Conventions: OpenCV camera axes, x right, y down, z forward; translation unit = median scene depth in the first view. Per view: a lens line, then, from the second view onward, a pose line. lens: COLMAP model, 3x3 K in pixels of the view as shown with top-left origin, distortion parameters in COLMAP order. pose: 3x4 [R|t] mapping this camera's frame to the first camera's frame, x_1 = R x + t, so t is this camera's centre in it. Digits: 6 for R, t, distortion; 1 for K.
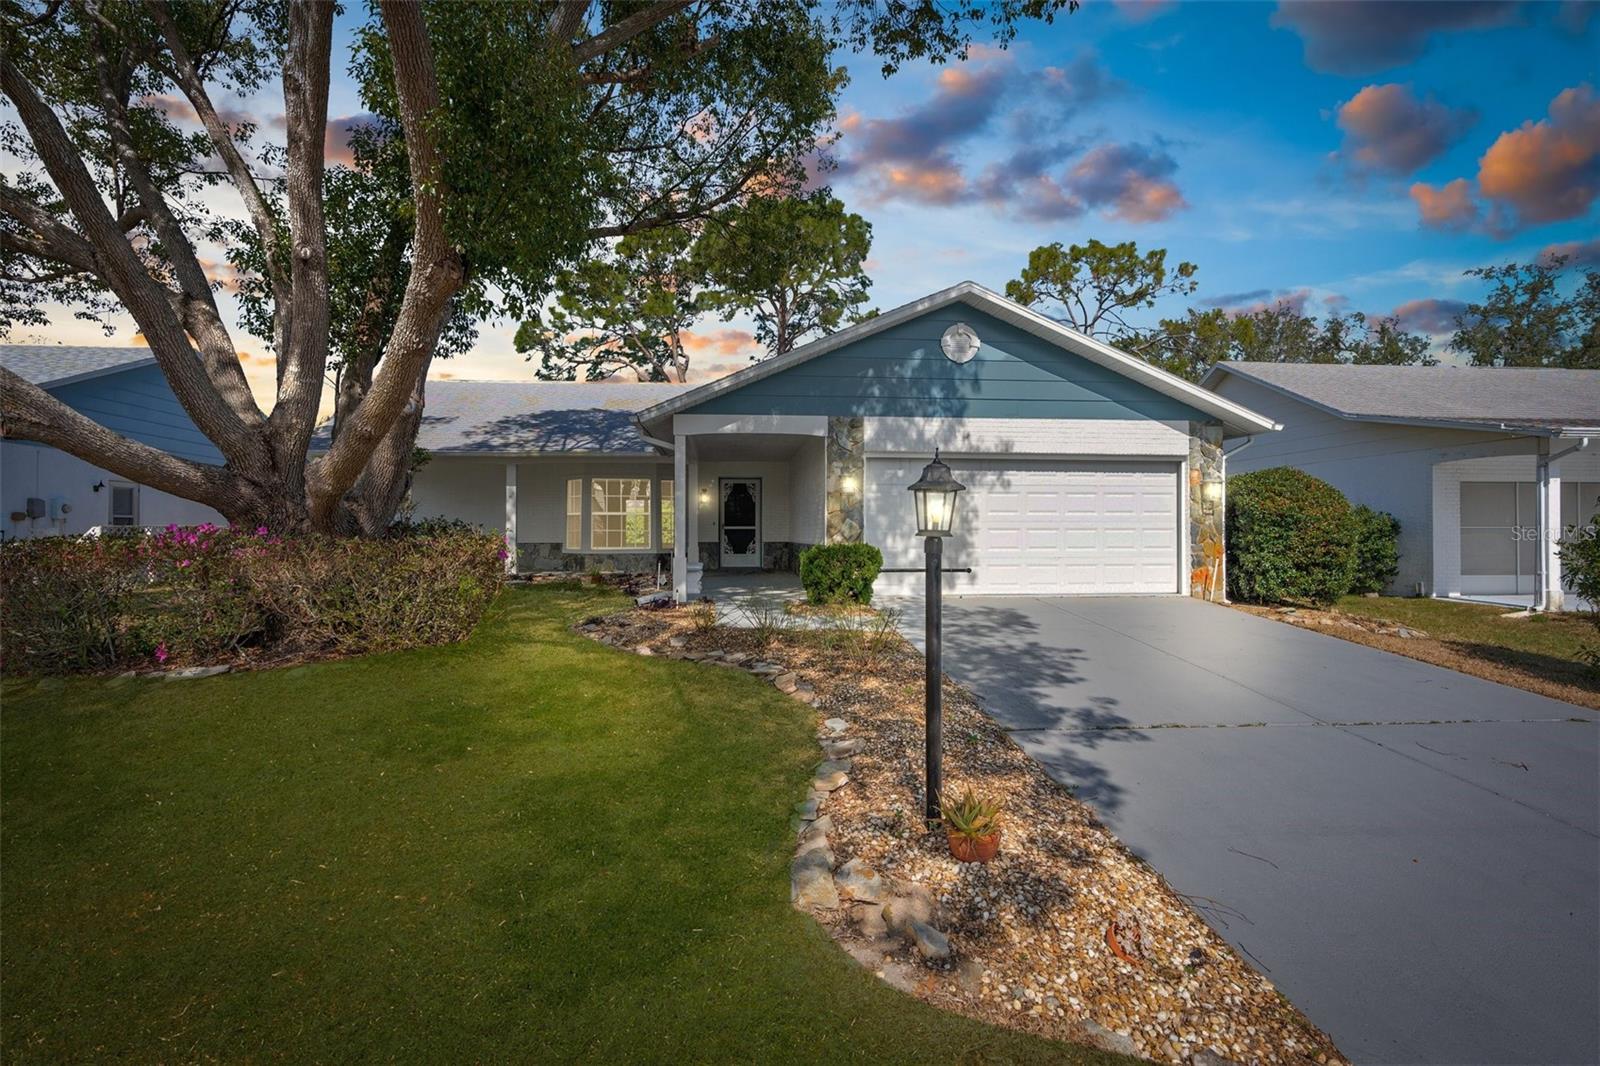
lens RADIAL K [[754.2, 0, 800.0], [0, 754.2, 533.0], [0, 0, 1]] dist [-0.001589, -0.000193]
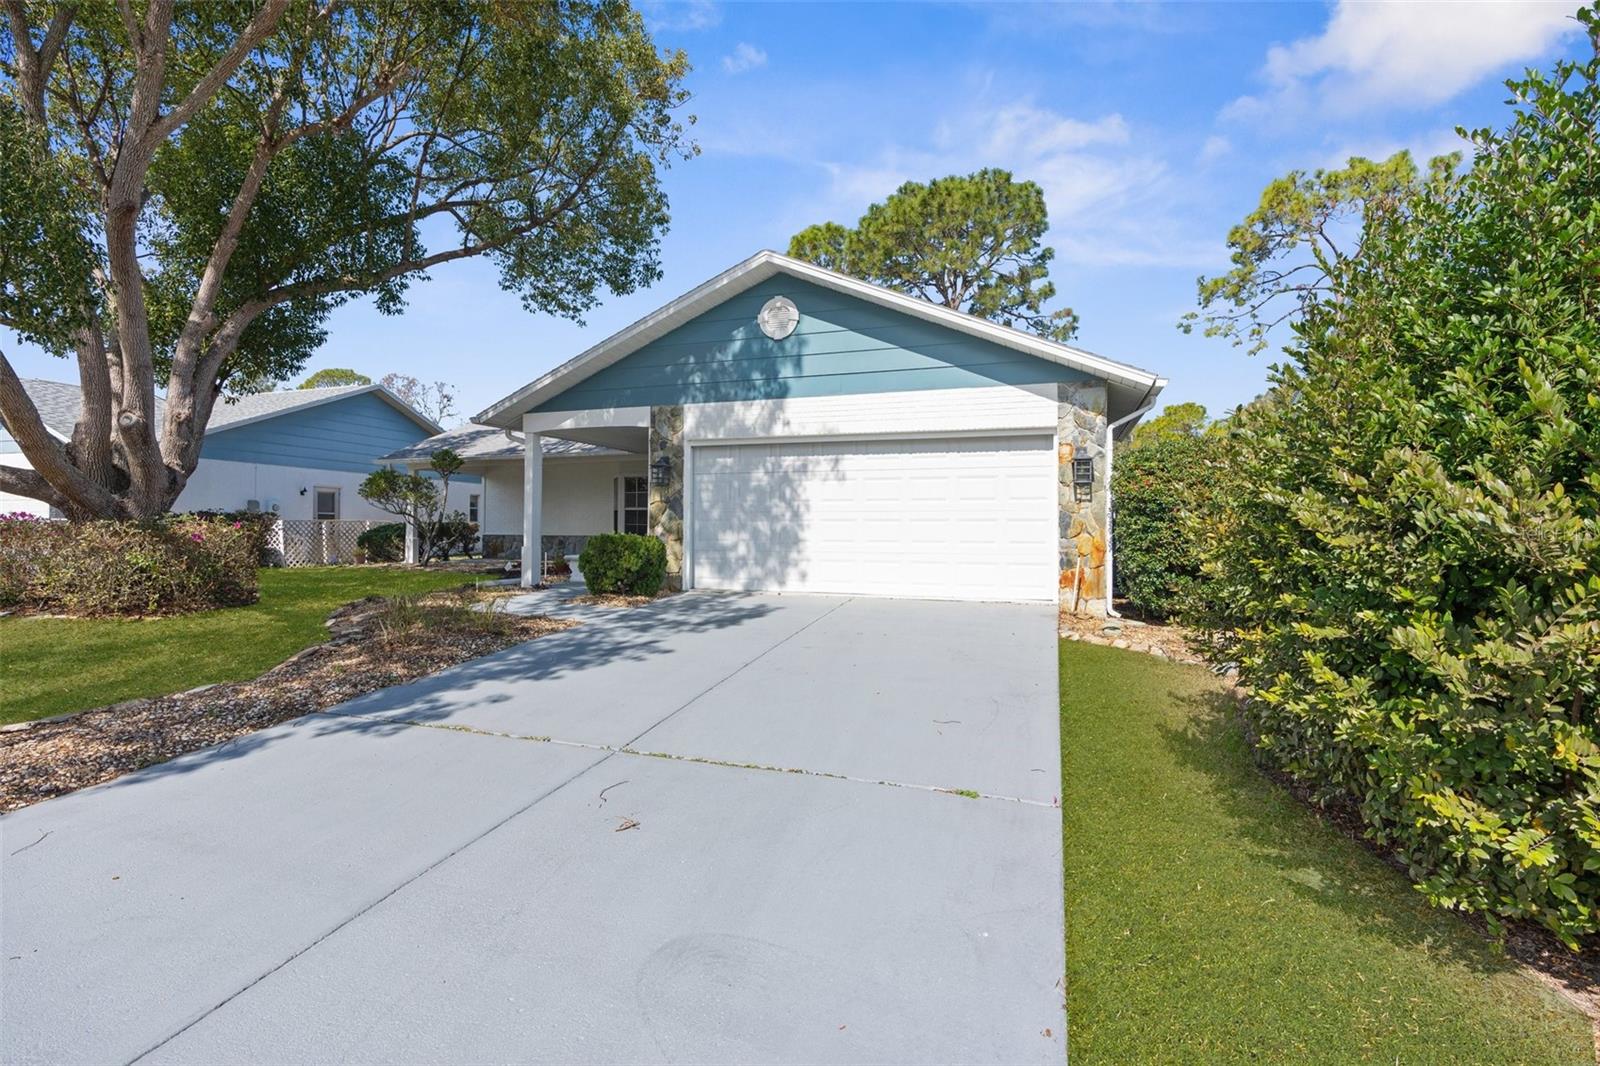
lens RADIAL K [[754.2, 0, 800.0], [0, 754.2, 533.0], [0, 0, 1]] dist [-0.001589, -0.000193]
pose [[0.908273, 0.005653, -0.418340, 0.623997], [-0.005894, 0.999982, 0.000715, 0.010301], [0.418336, 0.001816, 0.908290, 0.170945]]
